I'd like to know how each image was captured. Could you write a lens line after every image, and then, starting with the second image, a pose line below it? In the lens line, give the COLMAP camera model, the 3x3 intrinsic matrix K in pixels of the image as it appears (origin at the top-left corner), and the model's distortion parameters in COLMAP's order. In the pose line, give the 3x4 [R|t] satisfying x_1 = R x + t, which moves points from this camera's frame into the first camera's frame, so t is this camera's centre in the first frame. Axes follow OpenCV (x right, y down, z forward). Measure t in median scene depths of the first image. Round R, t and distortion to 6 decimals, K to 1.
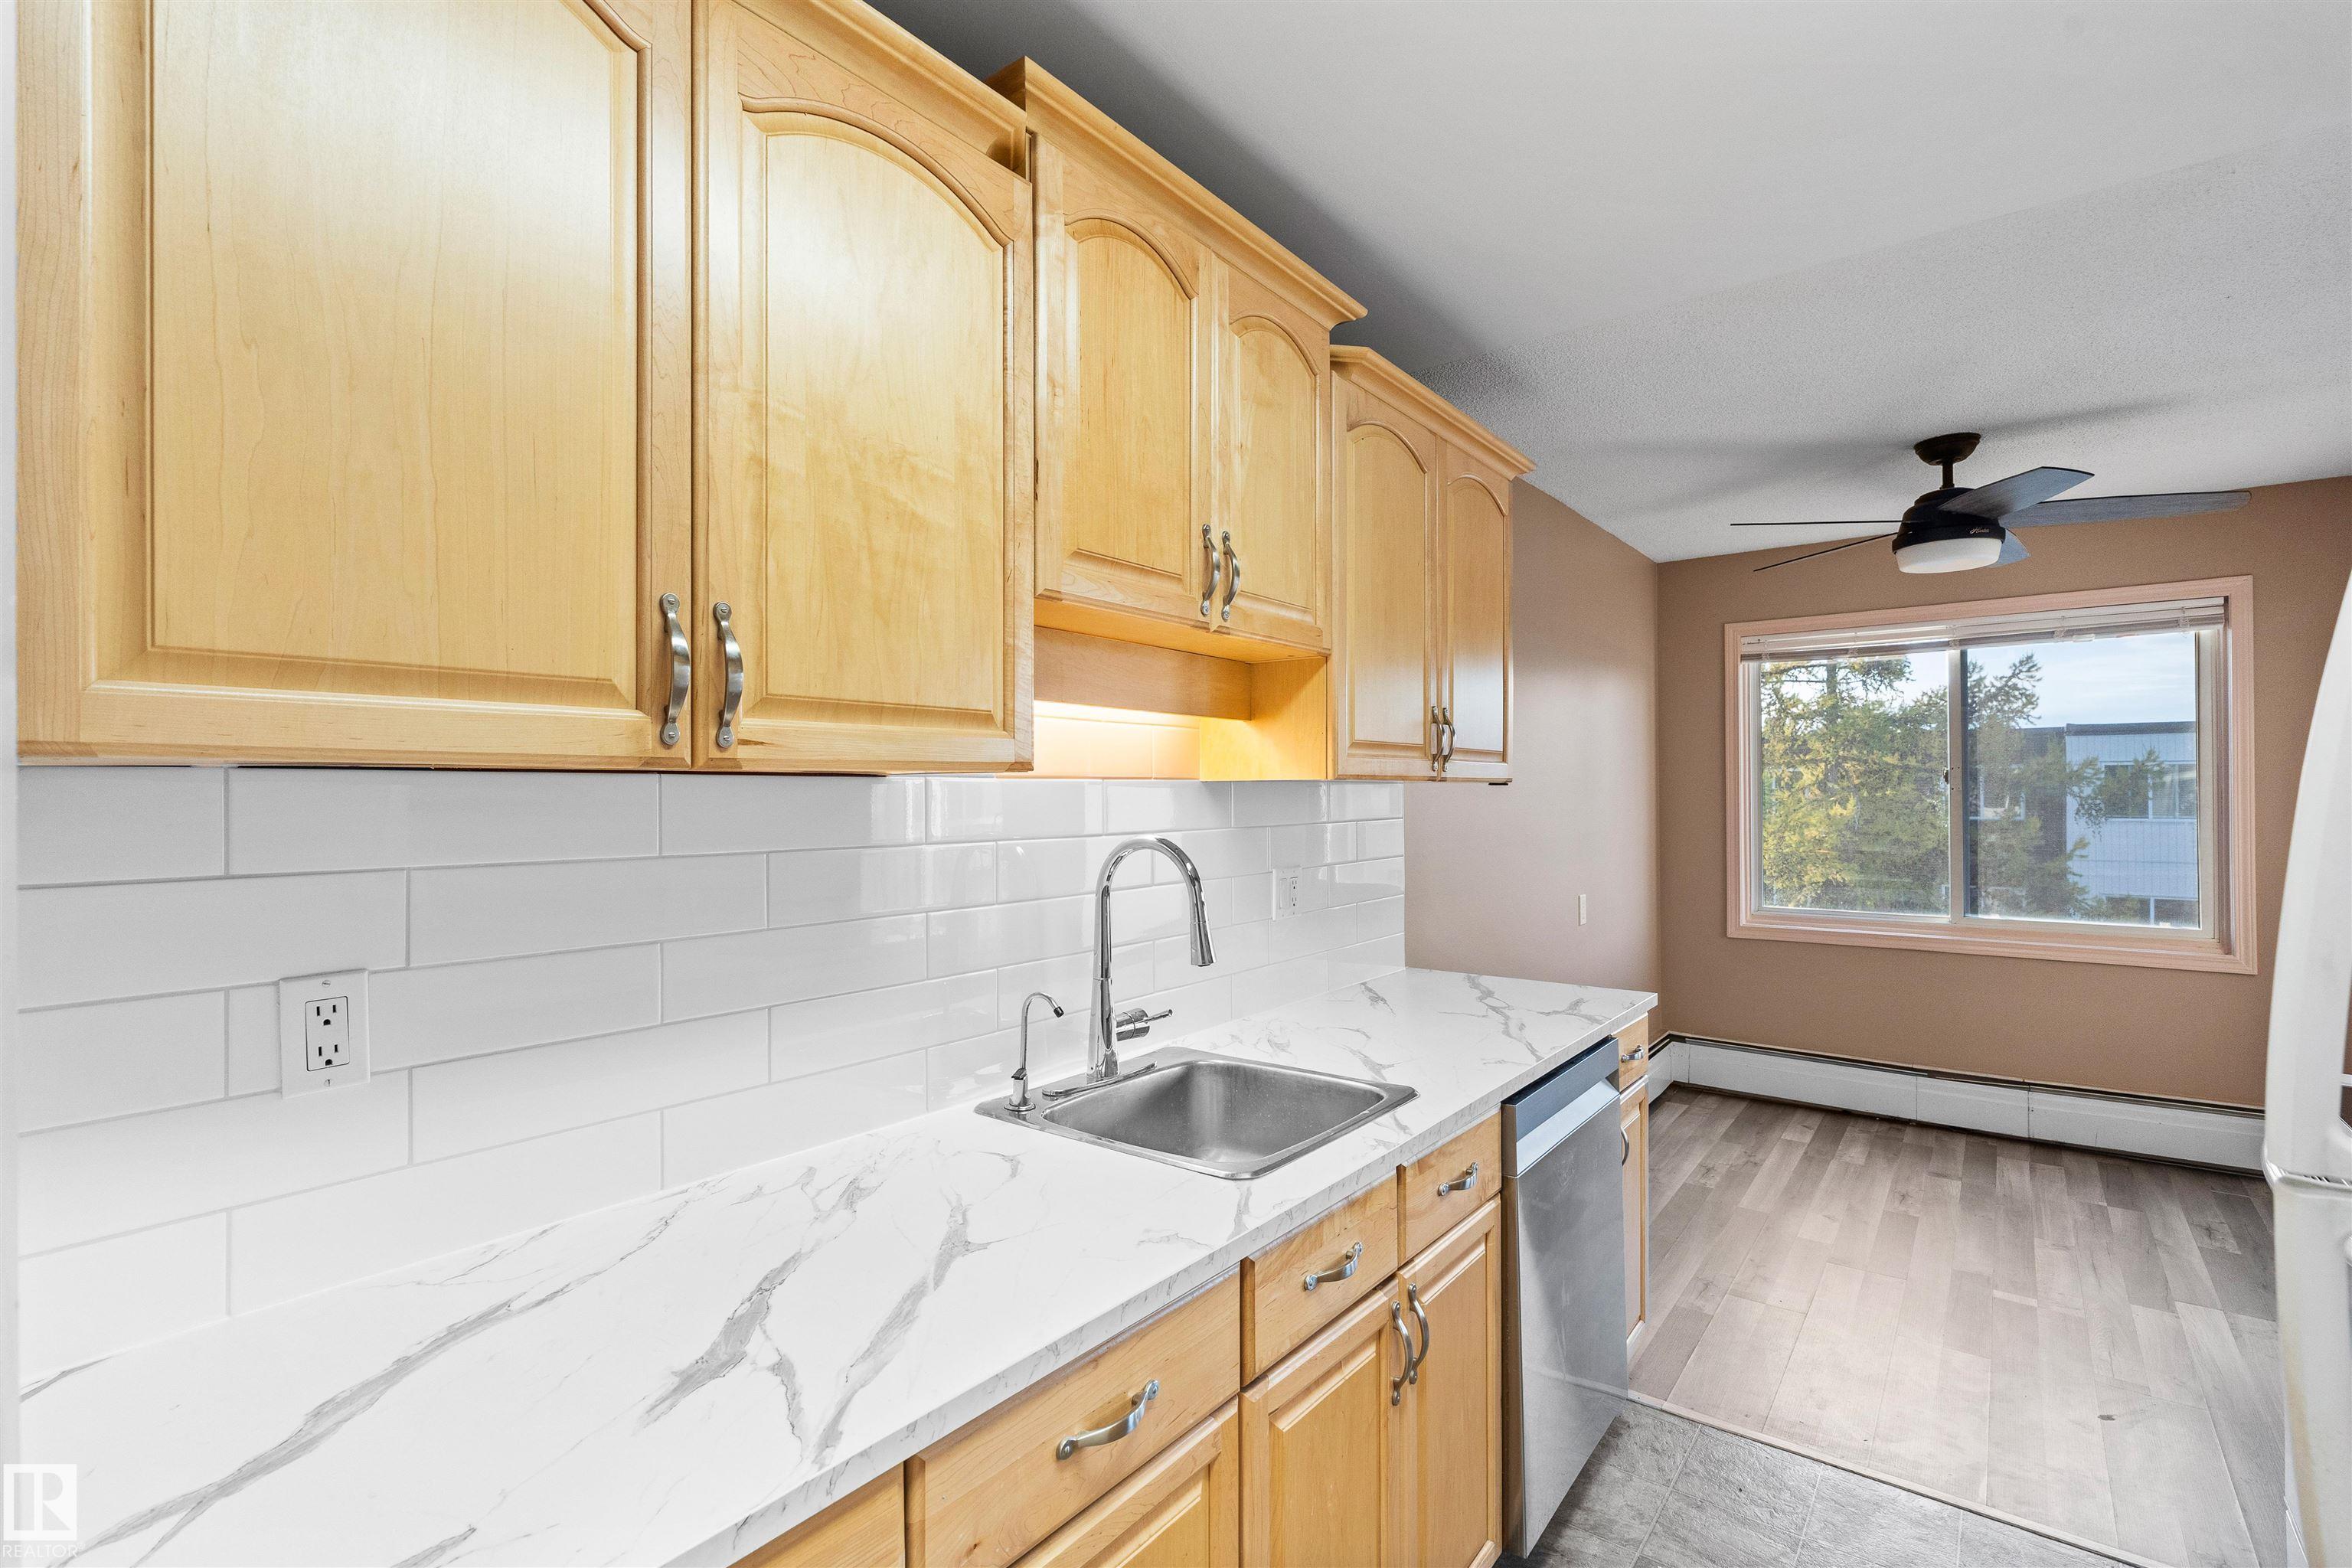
lens RADIAL K [[1081.8, 0, 1174.4], [0, 1081.8, 786.6], [0, 0, 1]] dist [-0.002820, 0.001334]
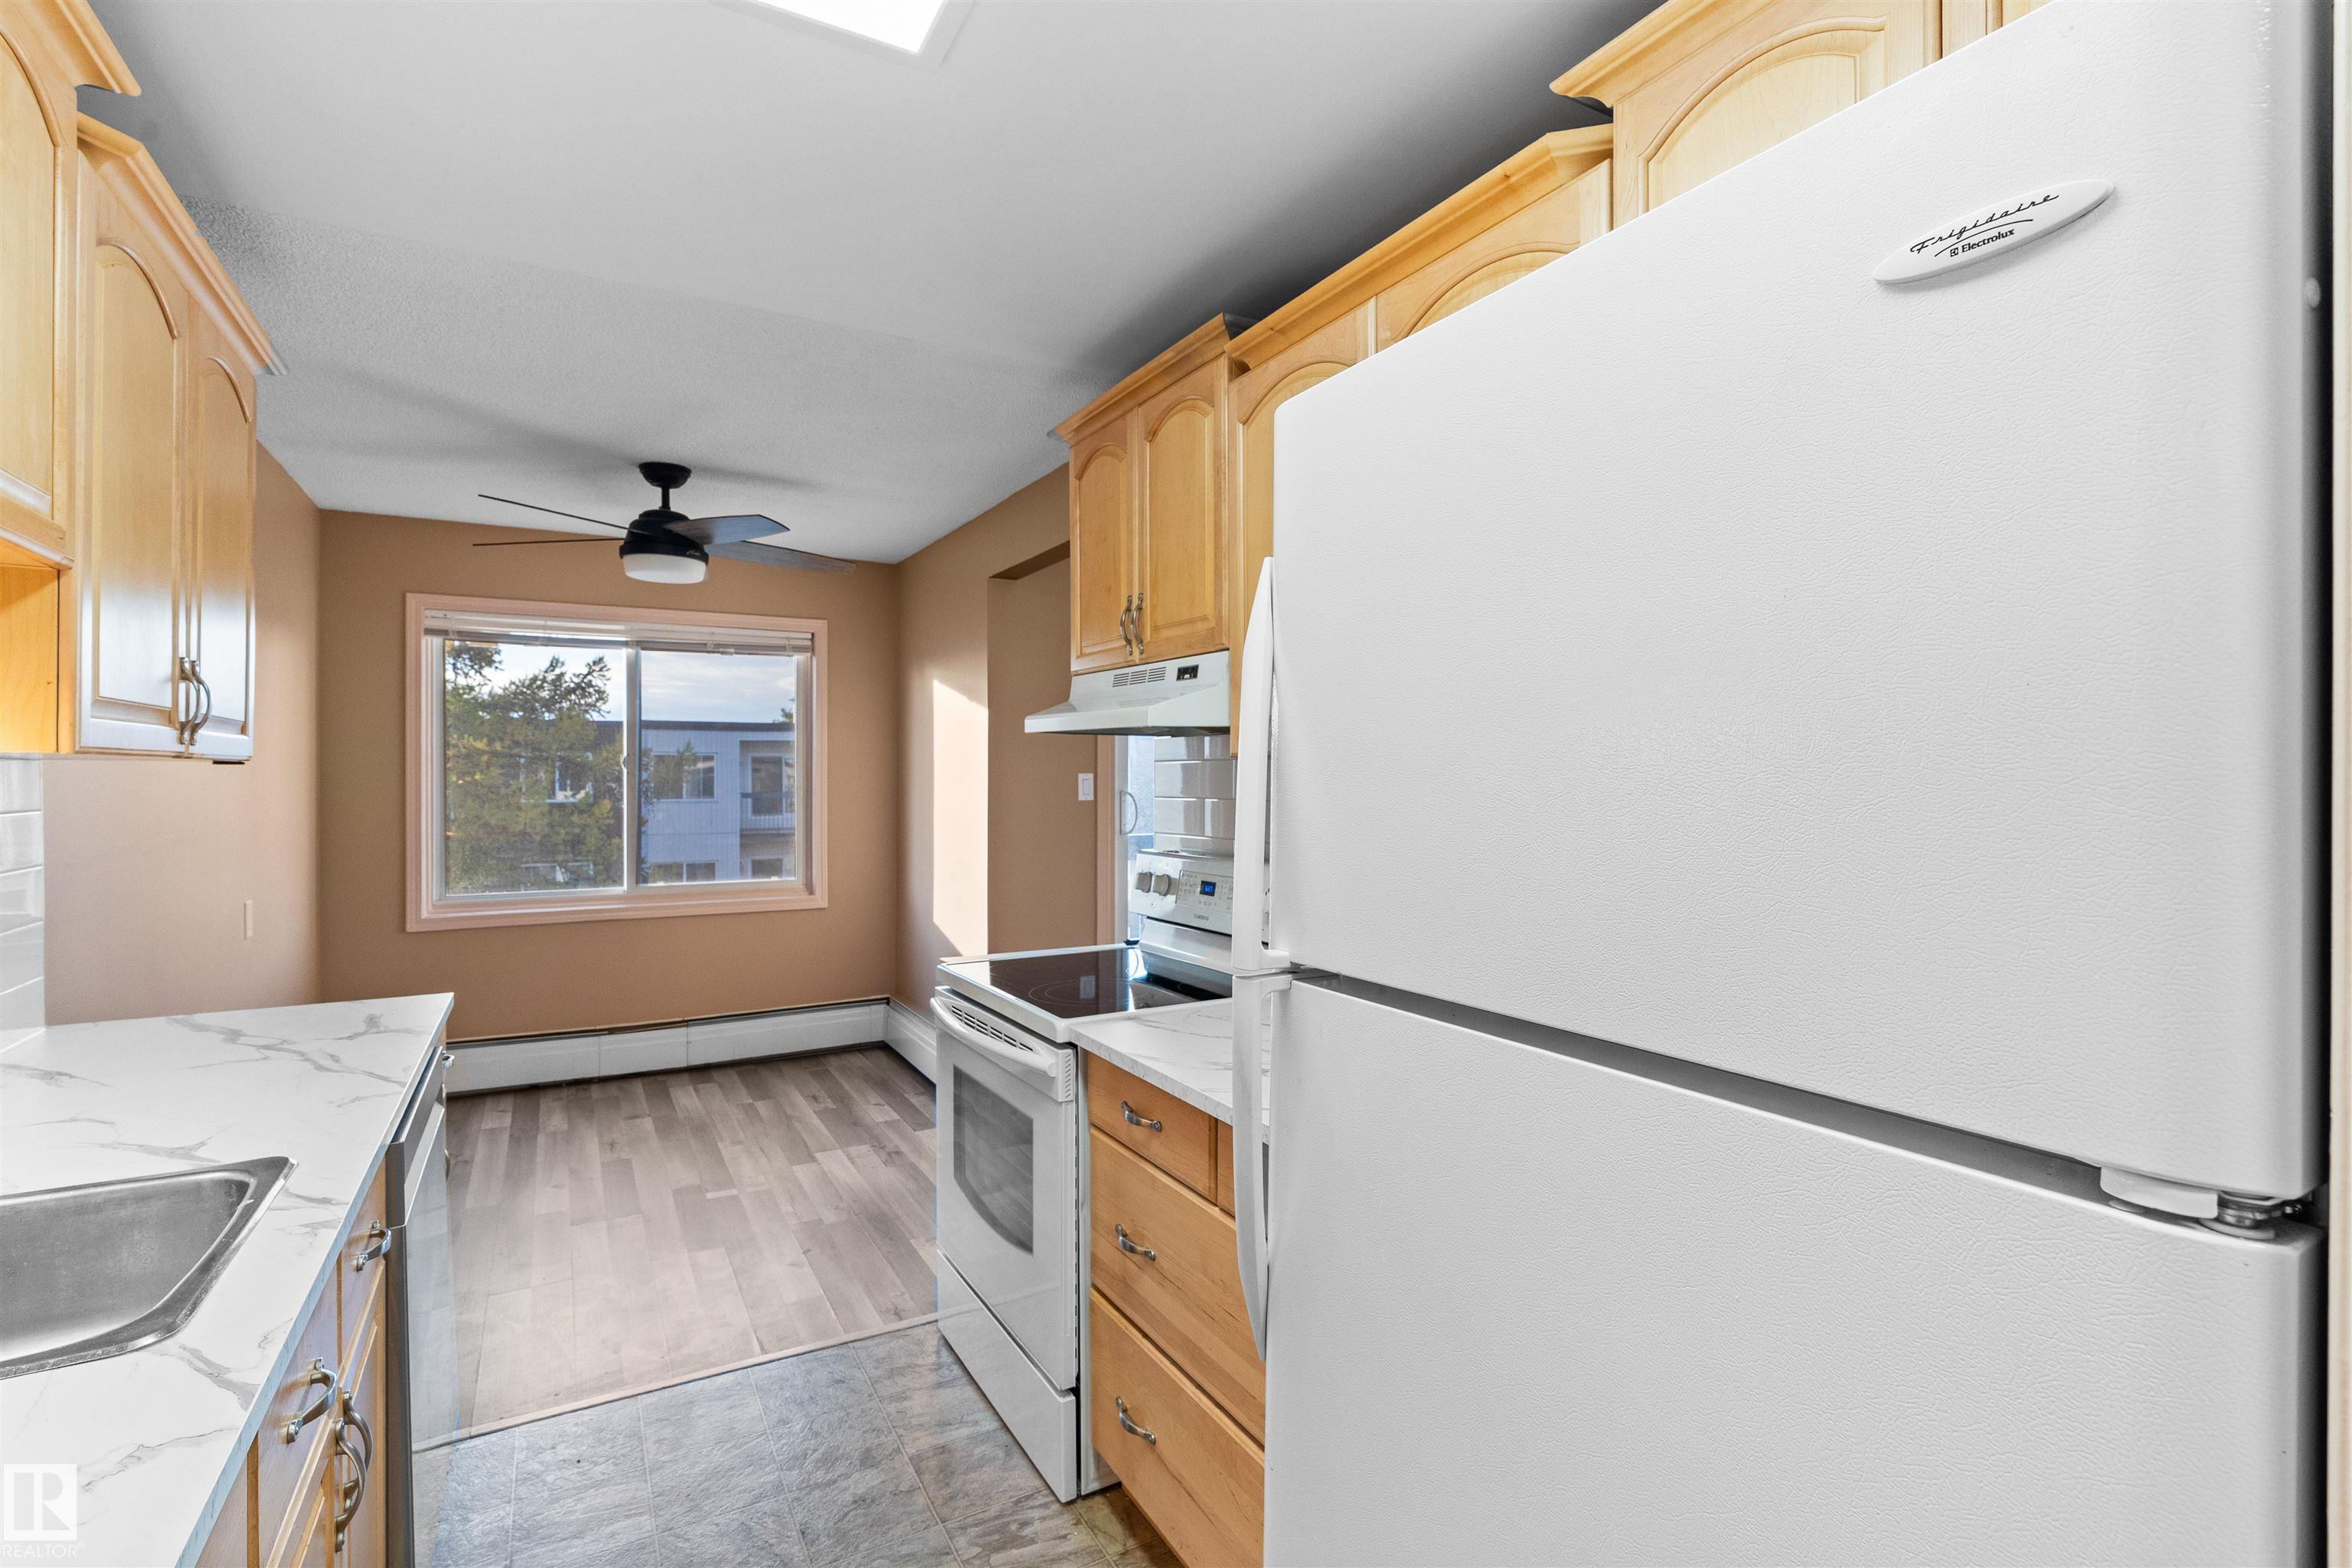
lens RADIAL K [[1077.7, 0, 1175.6], [0, 1077.7, 774.1], [0, 0, 1]] dist [-0.002582, -0.000647]
pose [[0.381930, 0.004081, 0.924182, -0.107456], [-0.006596, 0.999977, -0.001690, 0.001568], [-0.924168, -0.005451, 0.381948, 0.053358]]
